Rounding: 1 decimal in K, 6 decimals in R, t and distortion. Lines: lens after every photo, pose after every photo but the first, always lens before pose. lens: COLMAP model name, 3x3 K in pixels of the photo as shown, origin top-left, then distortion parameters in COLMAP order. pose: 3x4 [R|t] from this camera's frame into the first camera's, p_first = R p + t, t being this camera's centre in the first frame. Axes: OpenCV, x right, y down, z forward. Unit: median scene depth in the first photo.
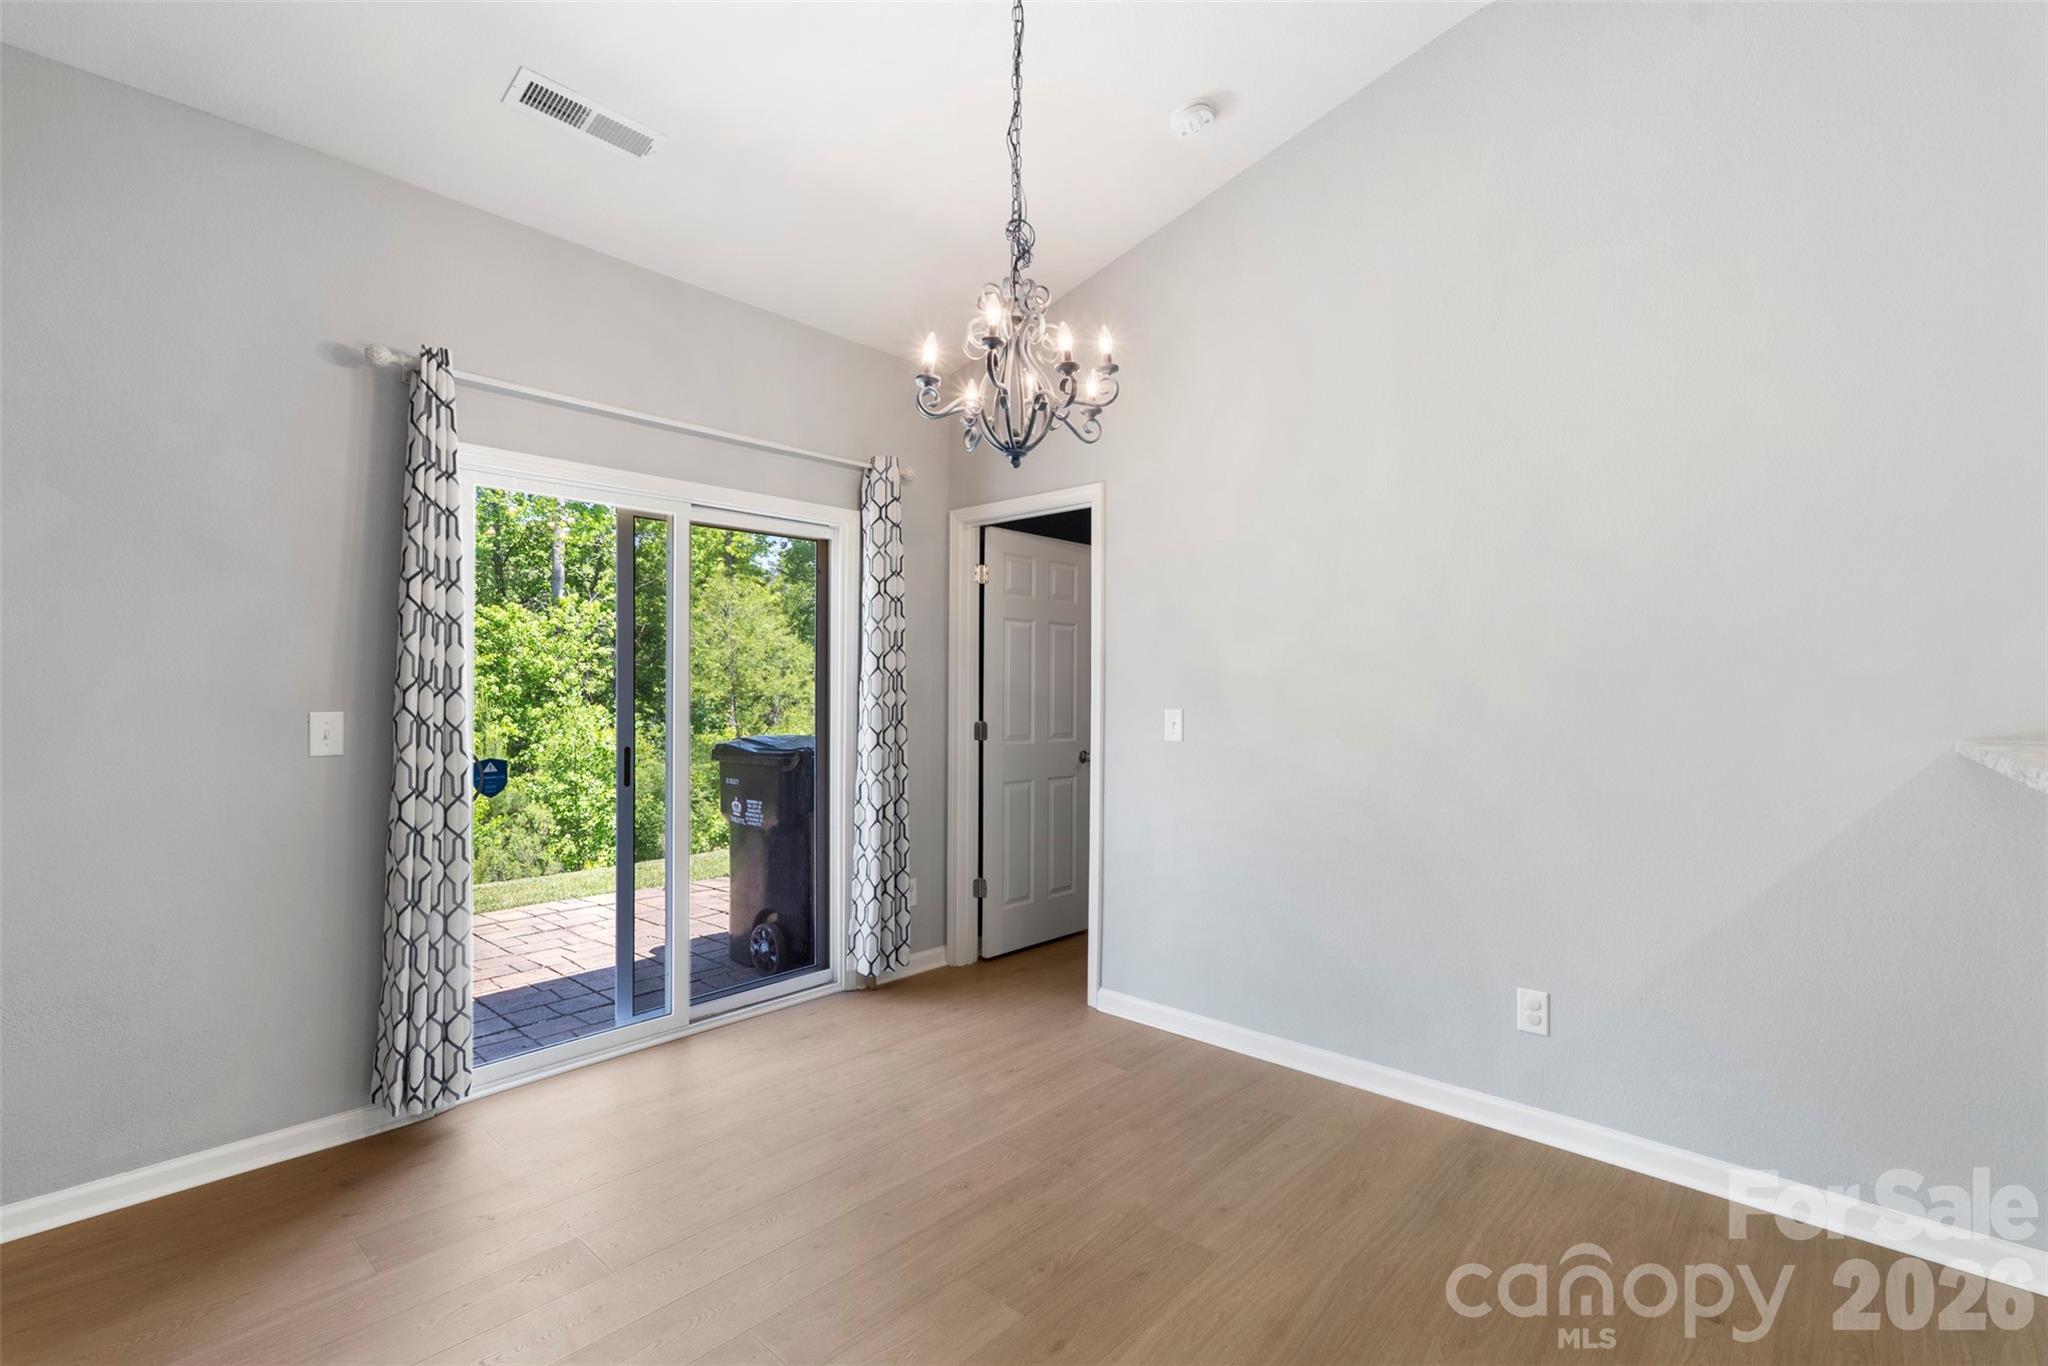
lens RADIAL K [[922.5, 0, 1027.8], [0, 922.5, 683.1], [0, 0, 1]] dist [-0.001728, -0.000330]
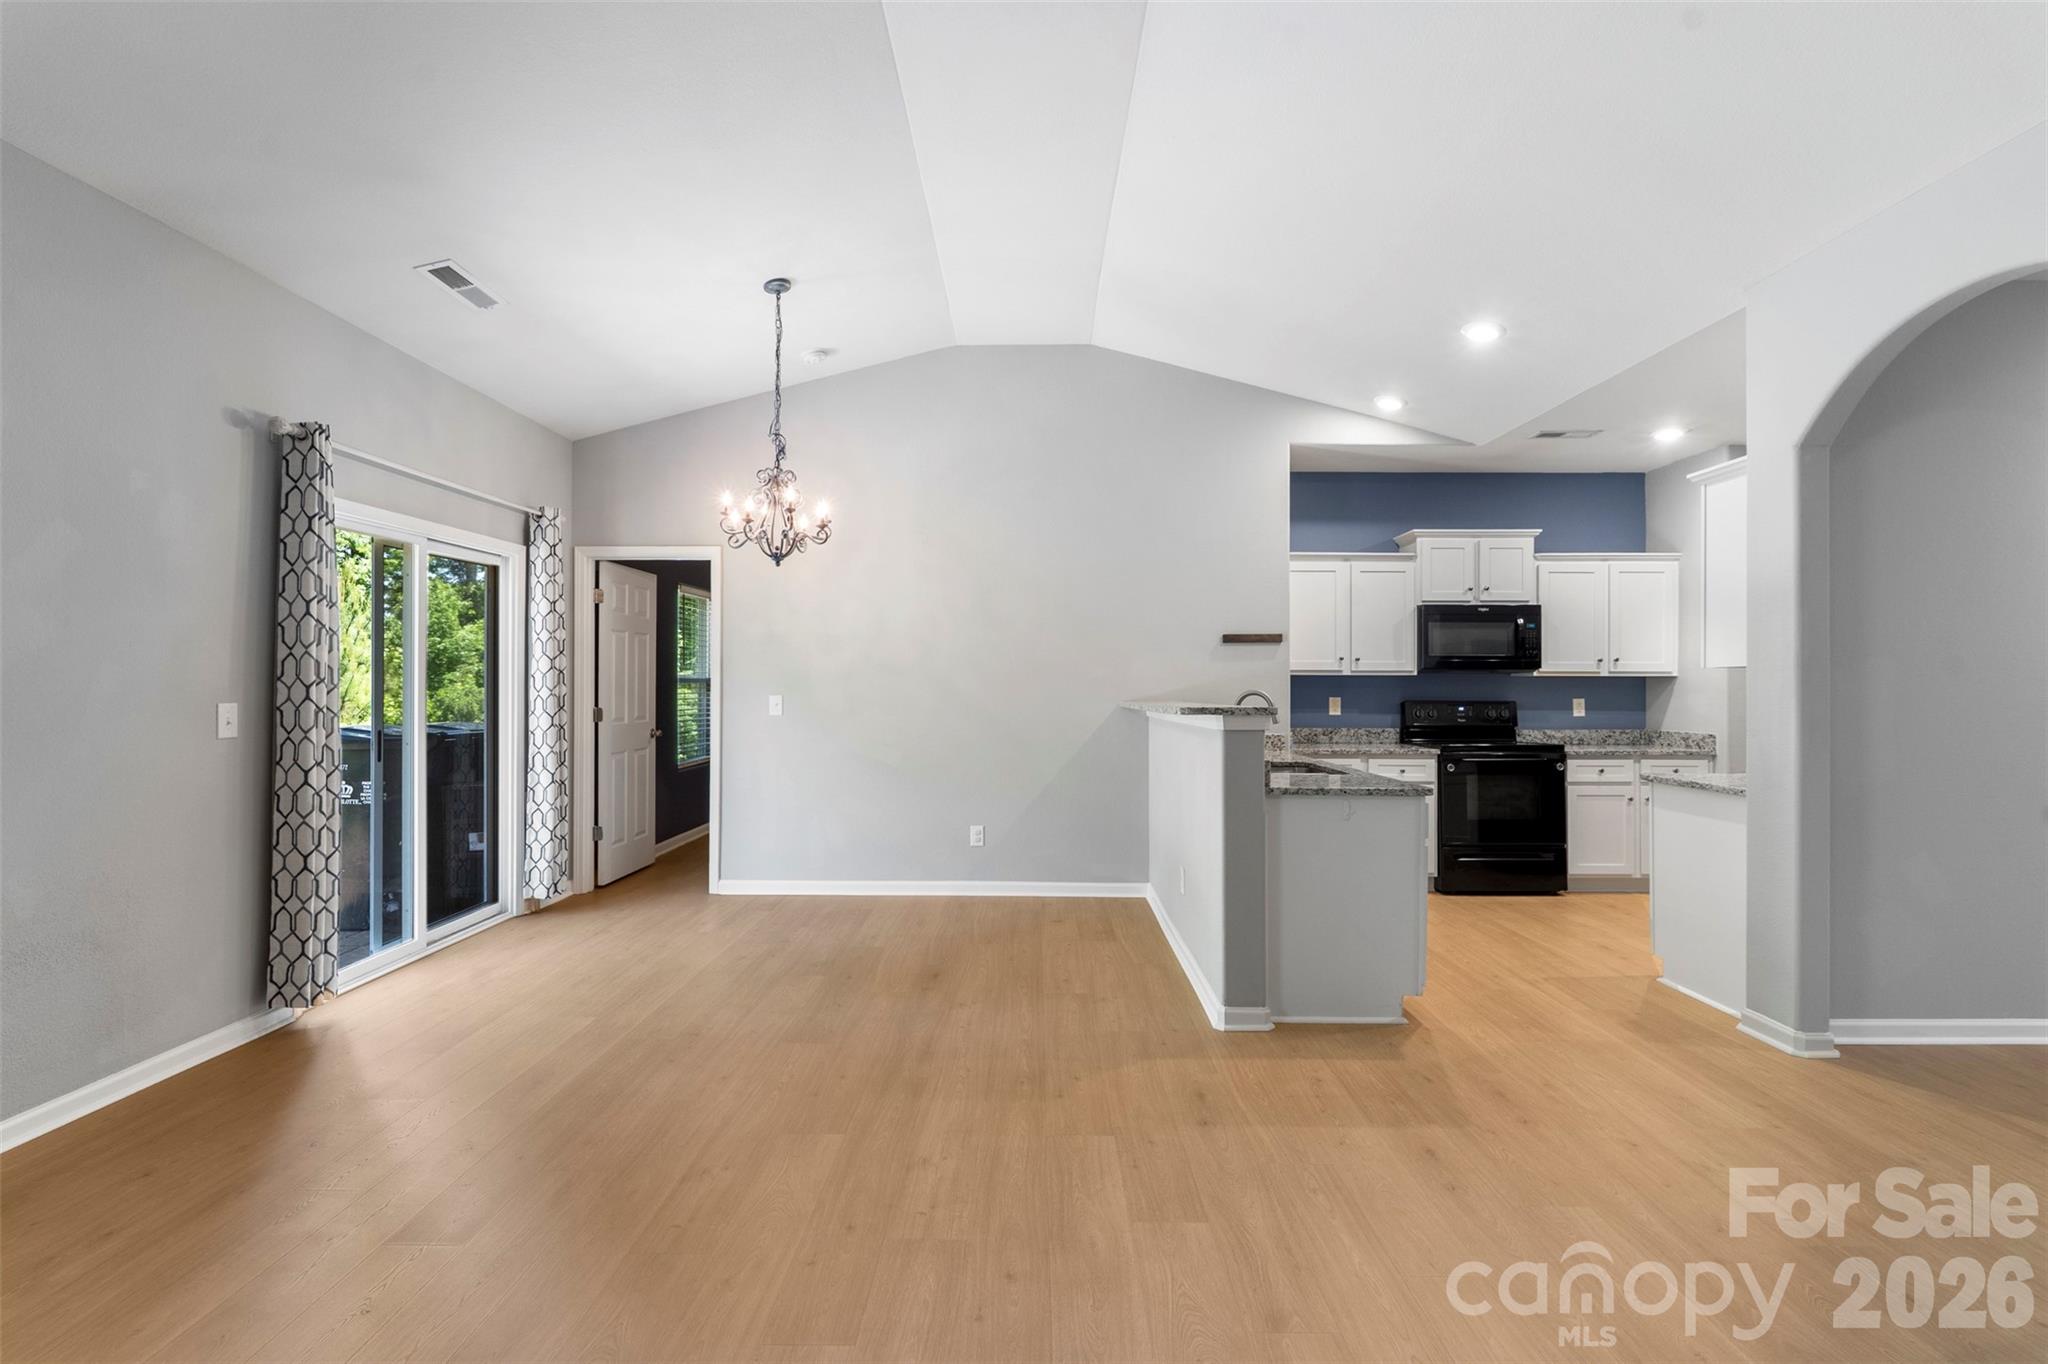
lens RADIAL K [[909.3, 0, 1030.6], [0, 909.3, 683.3], [0, 0, 1]] dist [-0.002247, -0.000180]
pose [[0.744882, -0.002513, 0.667192, -0.525919], [-0.003732, 0.999962, 0.007934, -0.006741], [-0.667186, -0.008400, 0.744844, -0.441724]]
